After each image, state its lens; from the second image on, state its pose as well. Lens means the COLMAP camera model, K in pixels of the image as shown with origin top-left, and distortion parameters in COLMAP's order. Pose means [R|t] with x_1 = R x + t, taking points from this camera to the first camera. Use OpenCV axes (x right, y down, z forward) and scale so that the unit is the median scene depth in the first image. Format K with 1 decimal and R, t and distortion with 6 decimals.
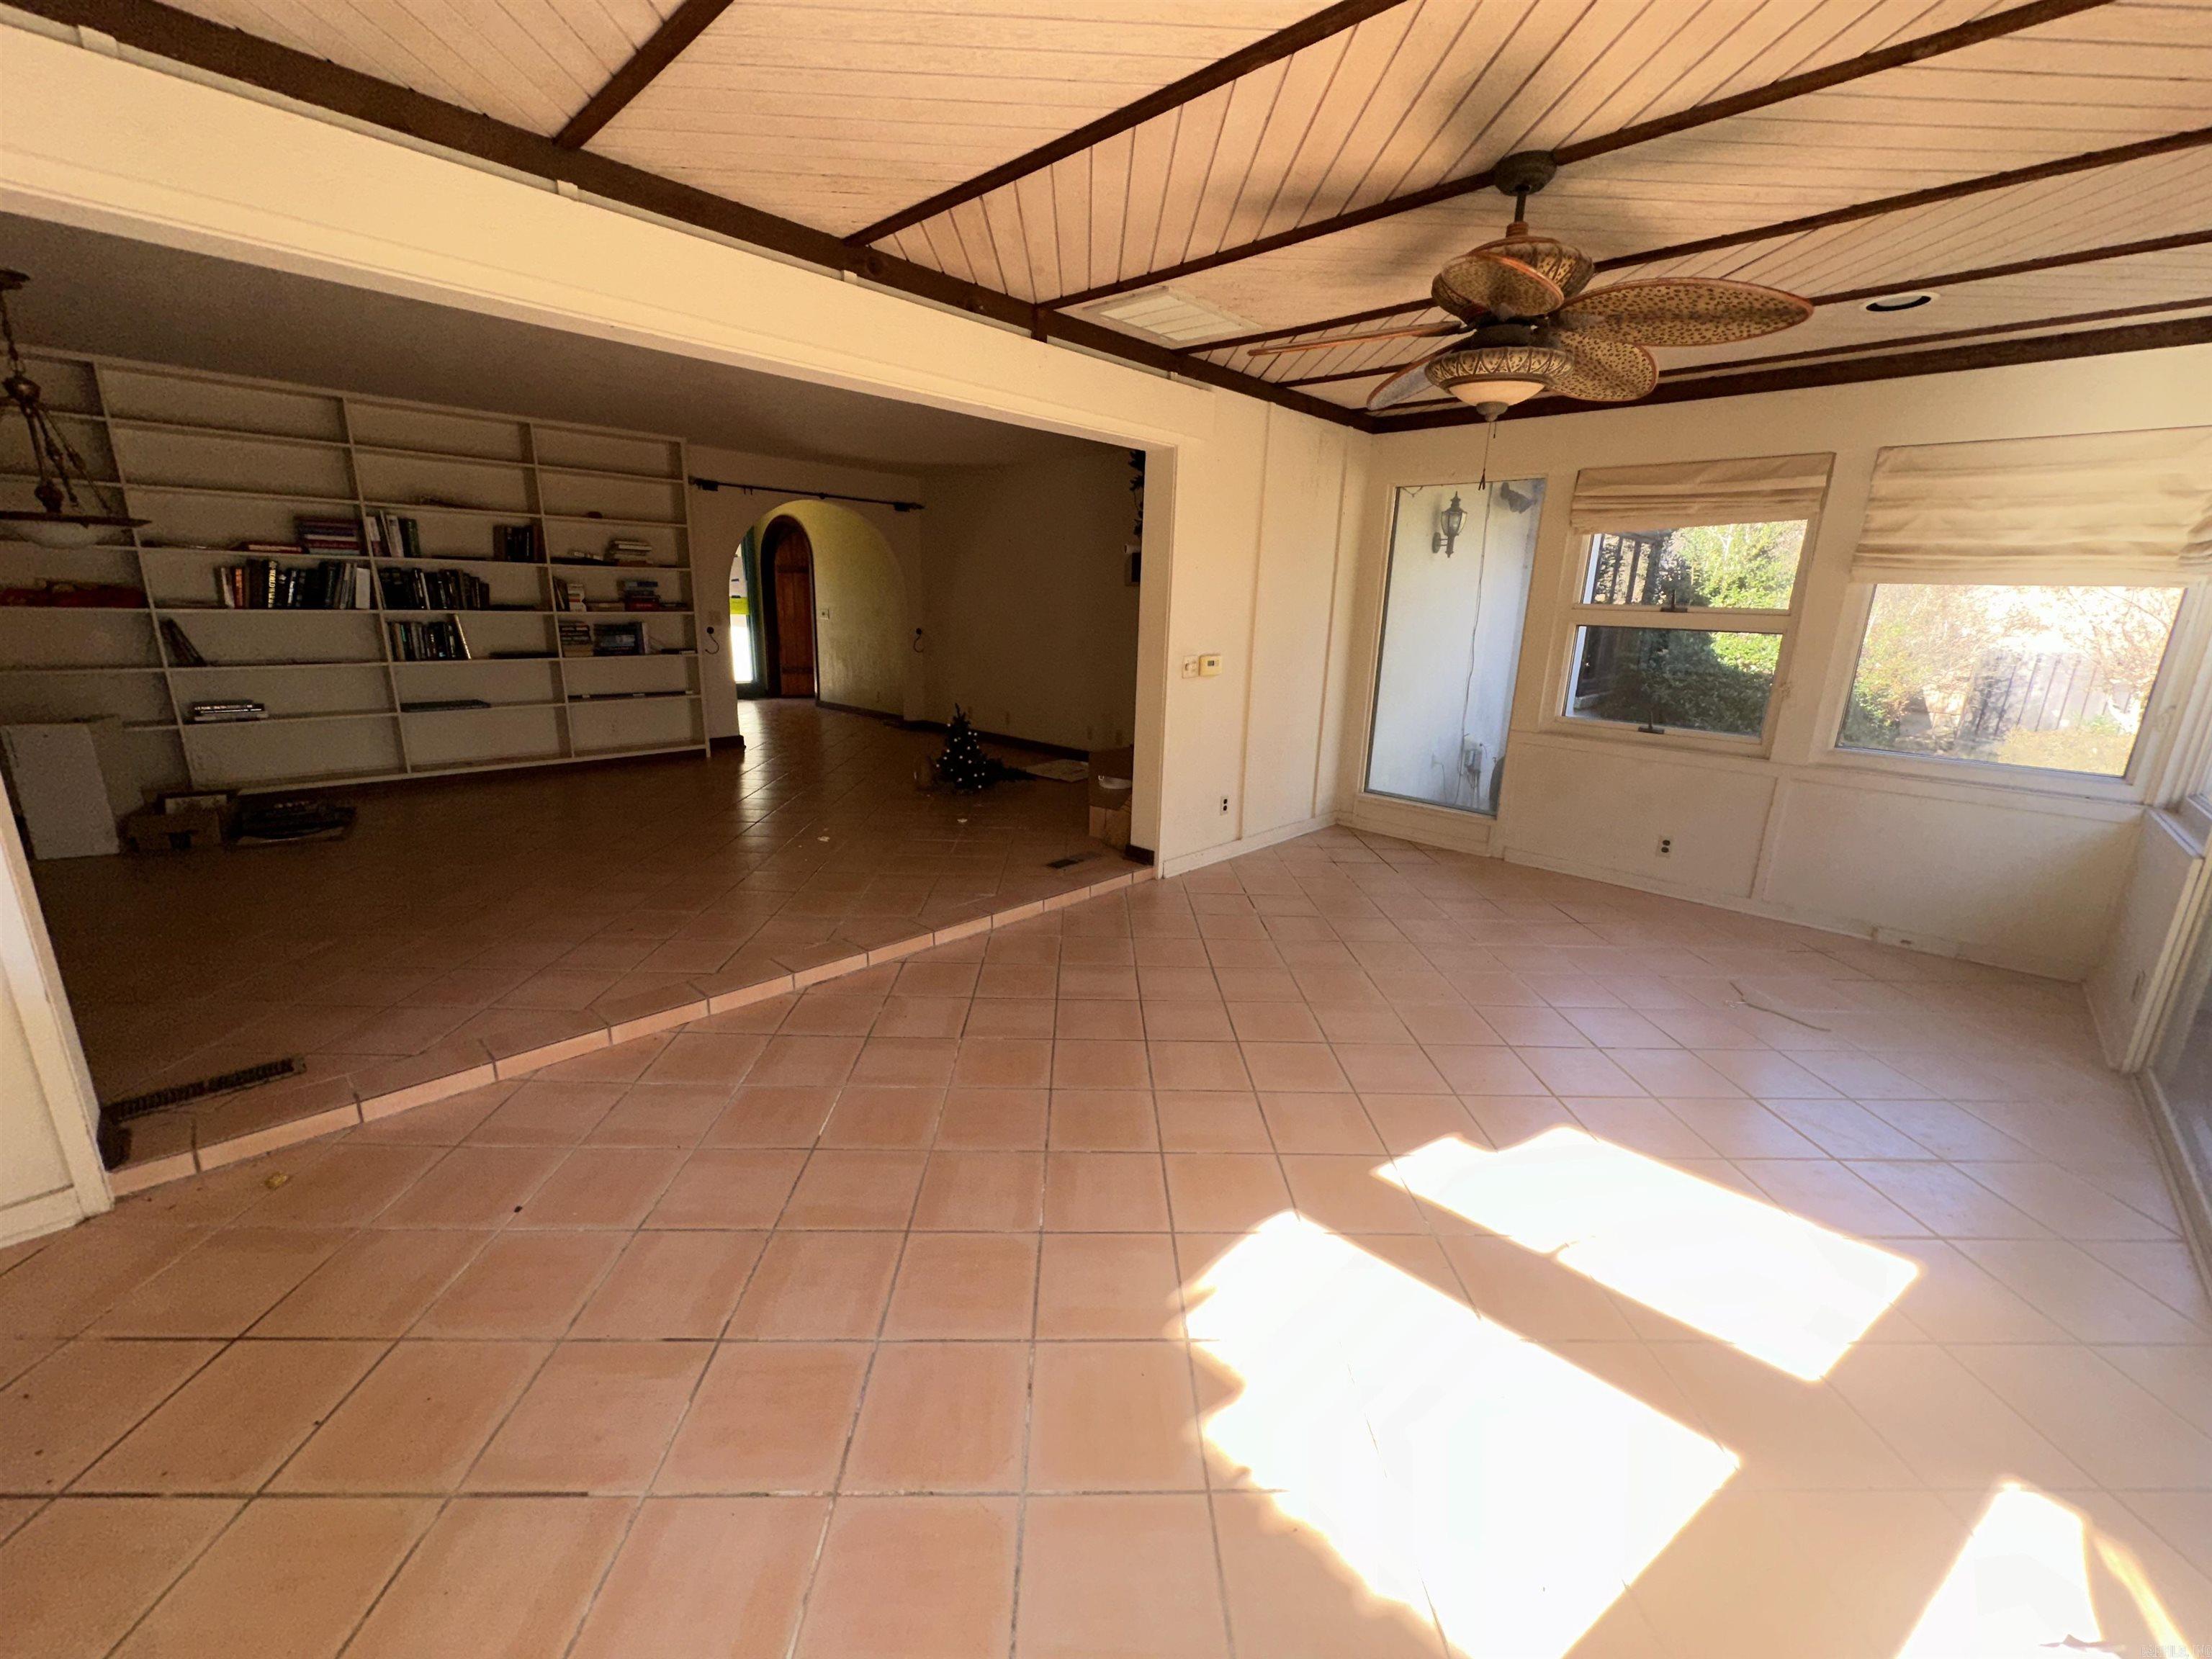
lens RADIAL K [[877.4, 0, 1108.5], [0, 877.4, 832.4], [0, 0, 1]] dist [-0.000179, 0.000357]
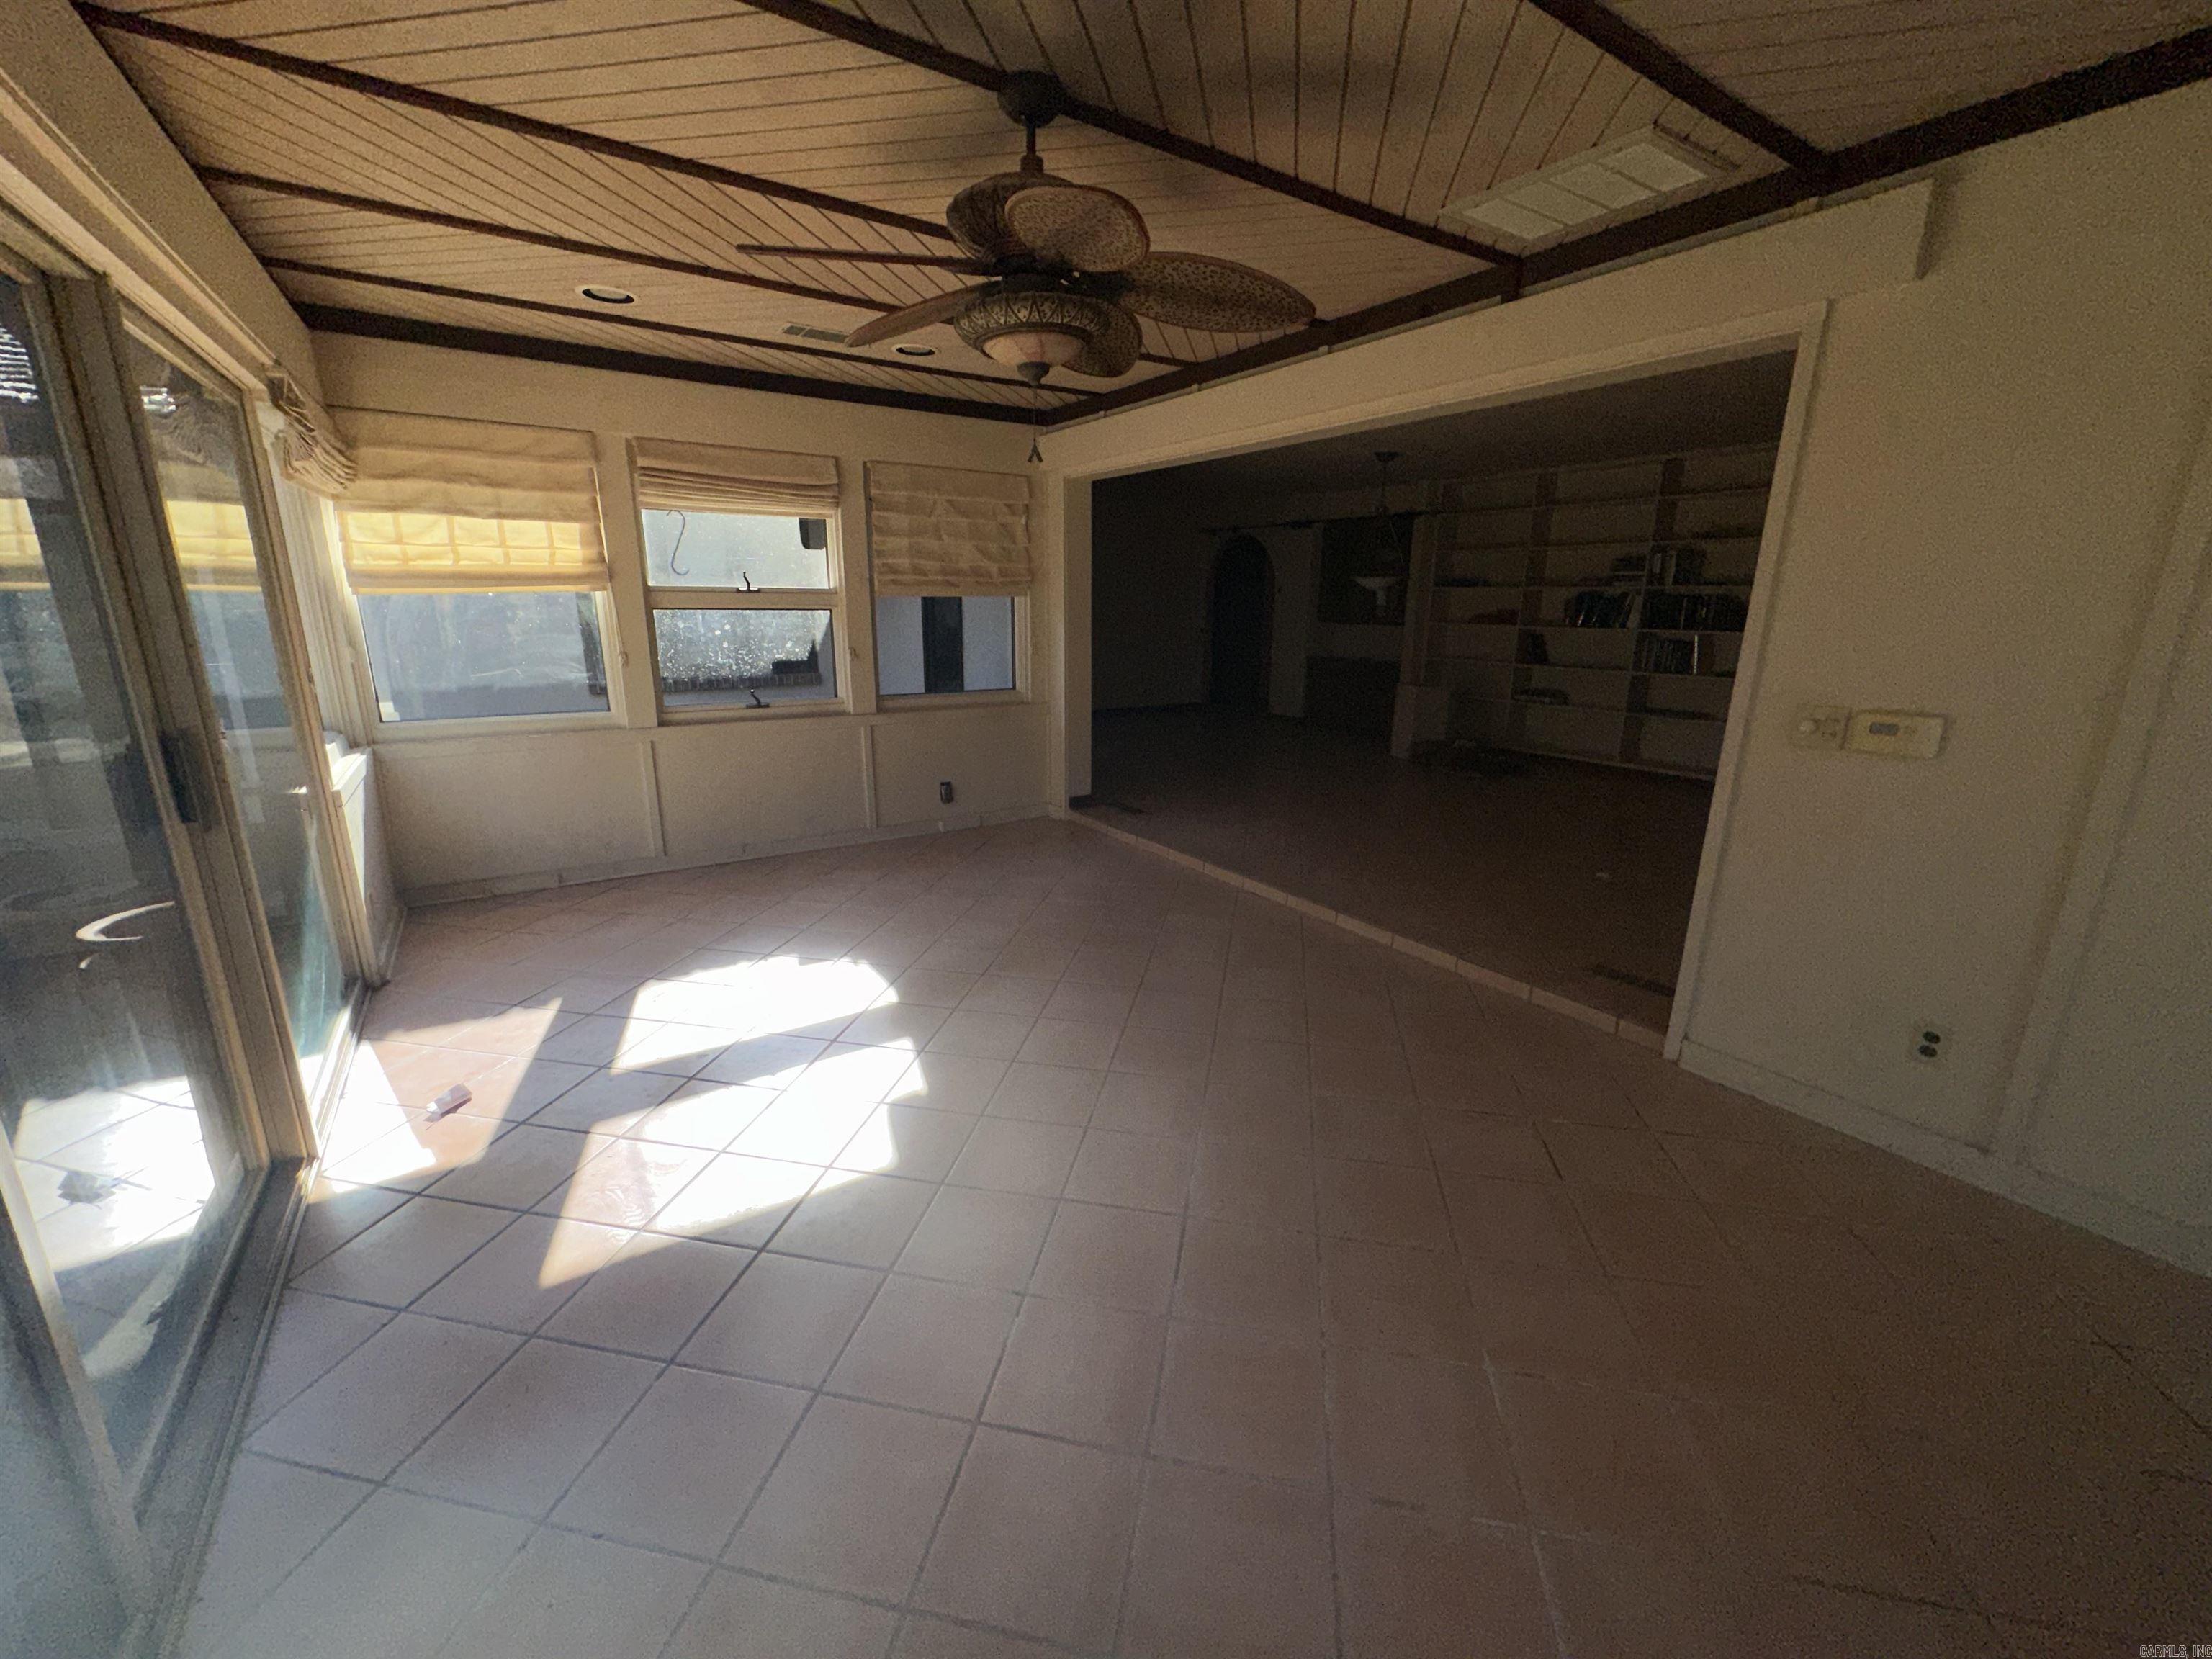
lens RADIAL K [[877.4, 0, 1096.9], [0, 877.4, 817.4], [0, 0, 1]] dist [-0.000179, 0.000357]
pose [[-0.224431, 0.207044, -0.952241, 0.823264], [-0.266509, 0.926875, 0.264342, -0.188369], [0.937339, 0.313107, -0.152840, 0.803761]]
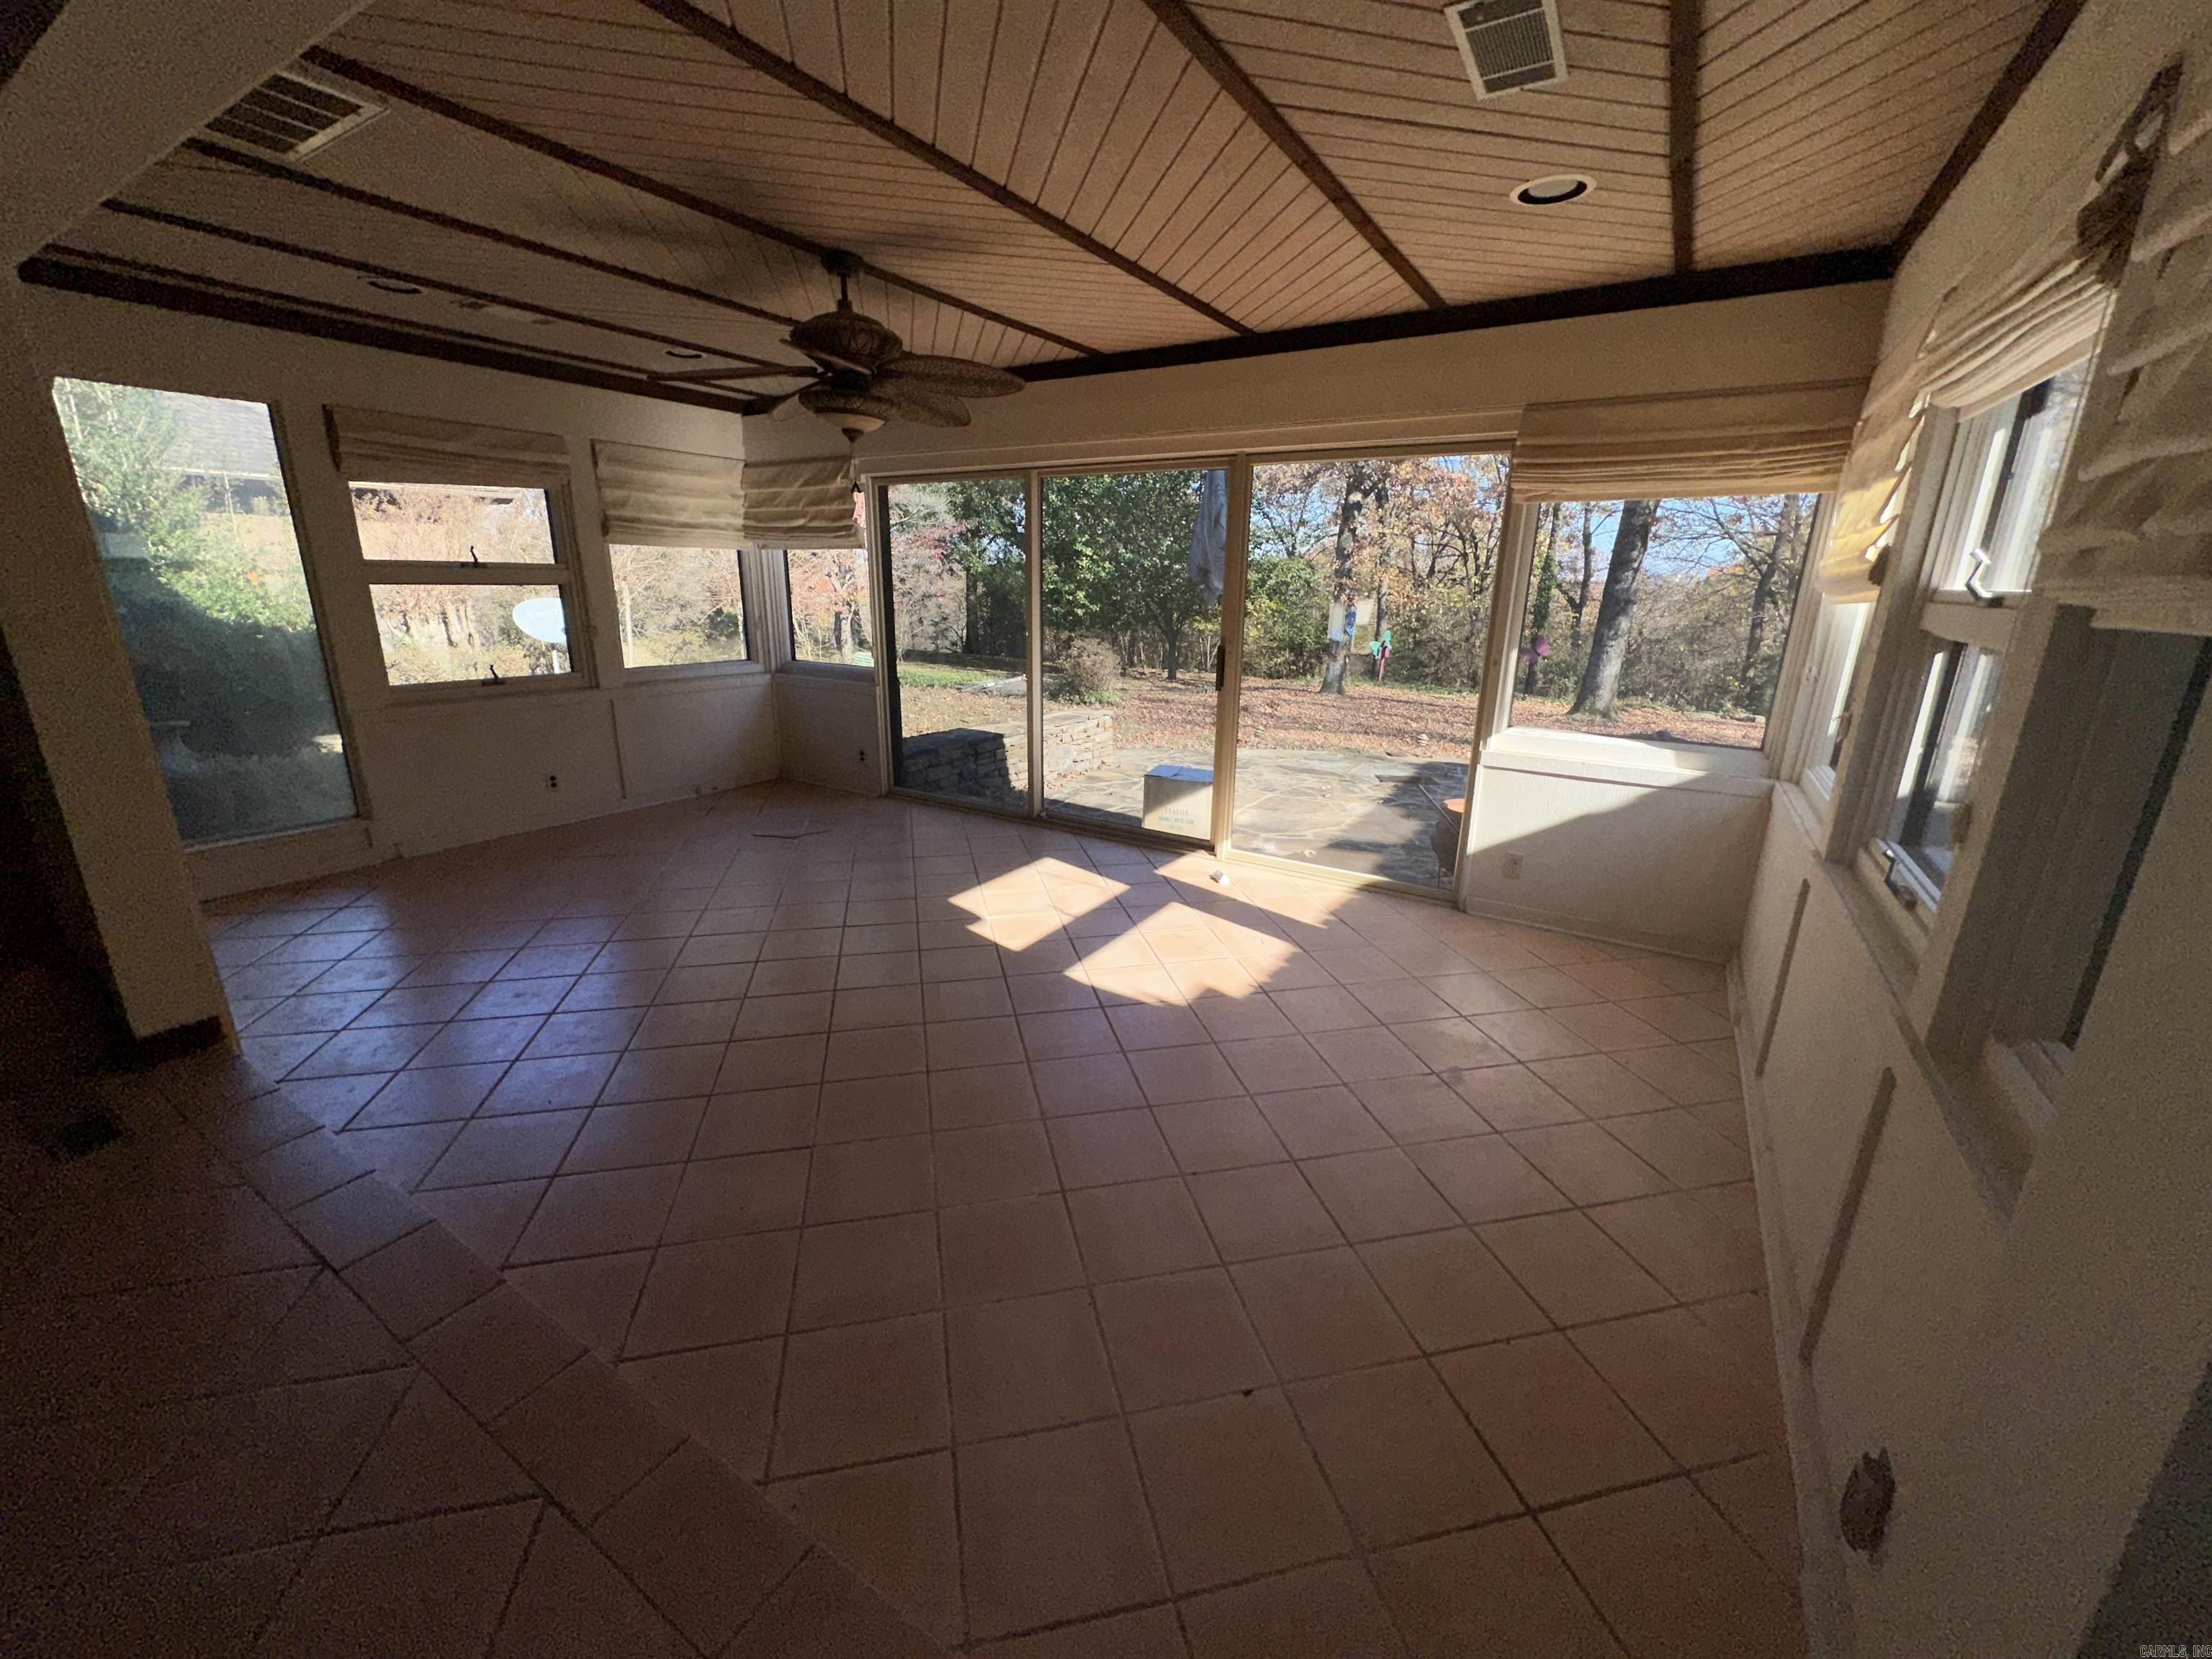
lens RADIAL K [[877.4, 0, 1094.6], [0, 877.4, 828.7], [0, 0, 1]] dist [-0.000179, 0.000357]
pose [[-0.183593, -0.303694, 0.934914, -0.661934], [0.232299, 0.910738, 0.341458, -0.182024], [-0.955160, 0.279869, -0.096657, 0.572647]]
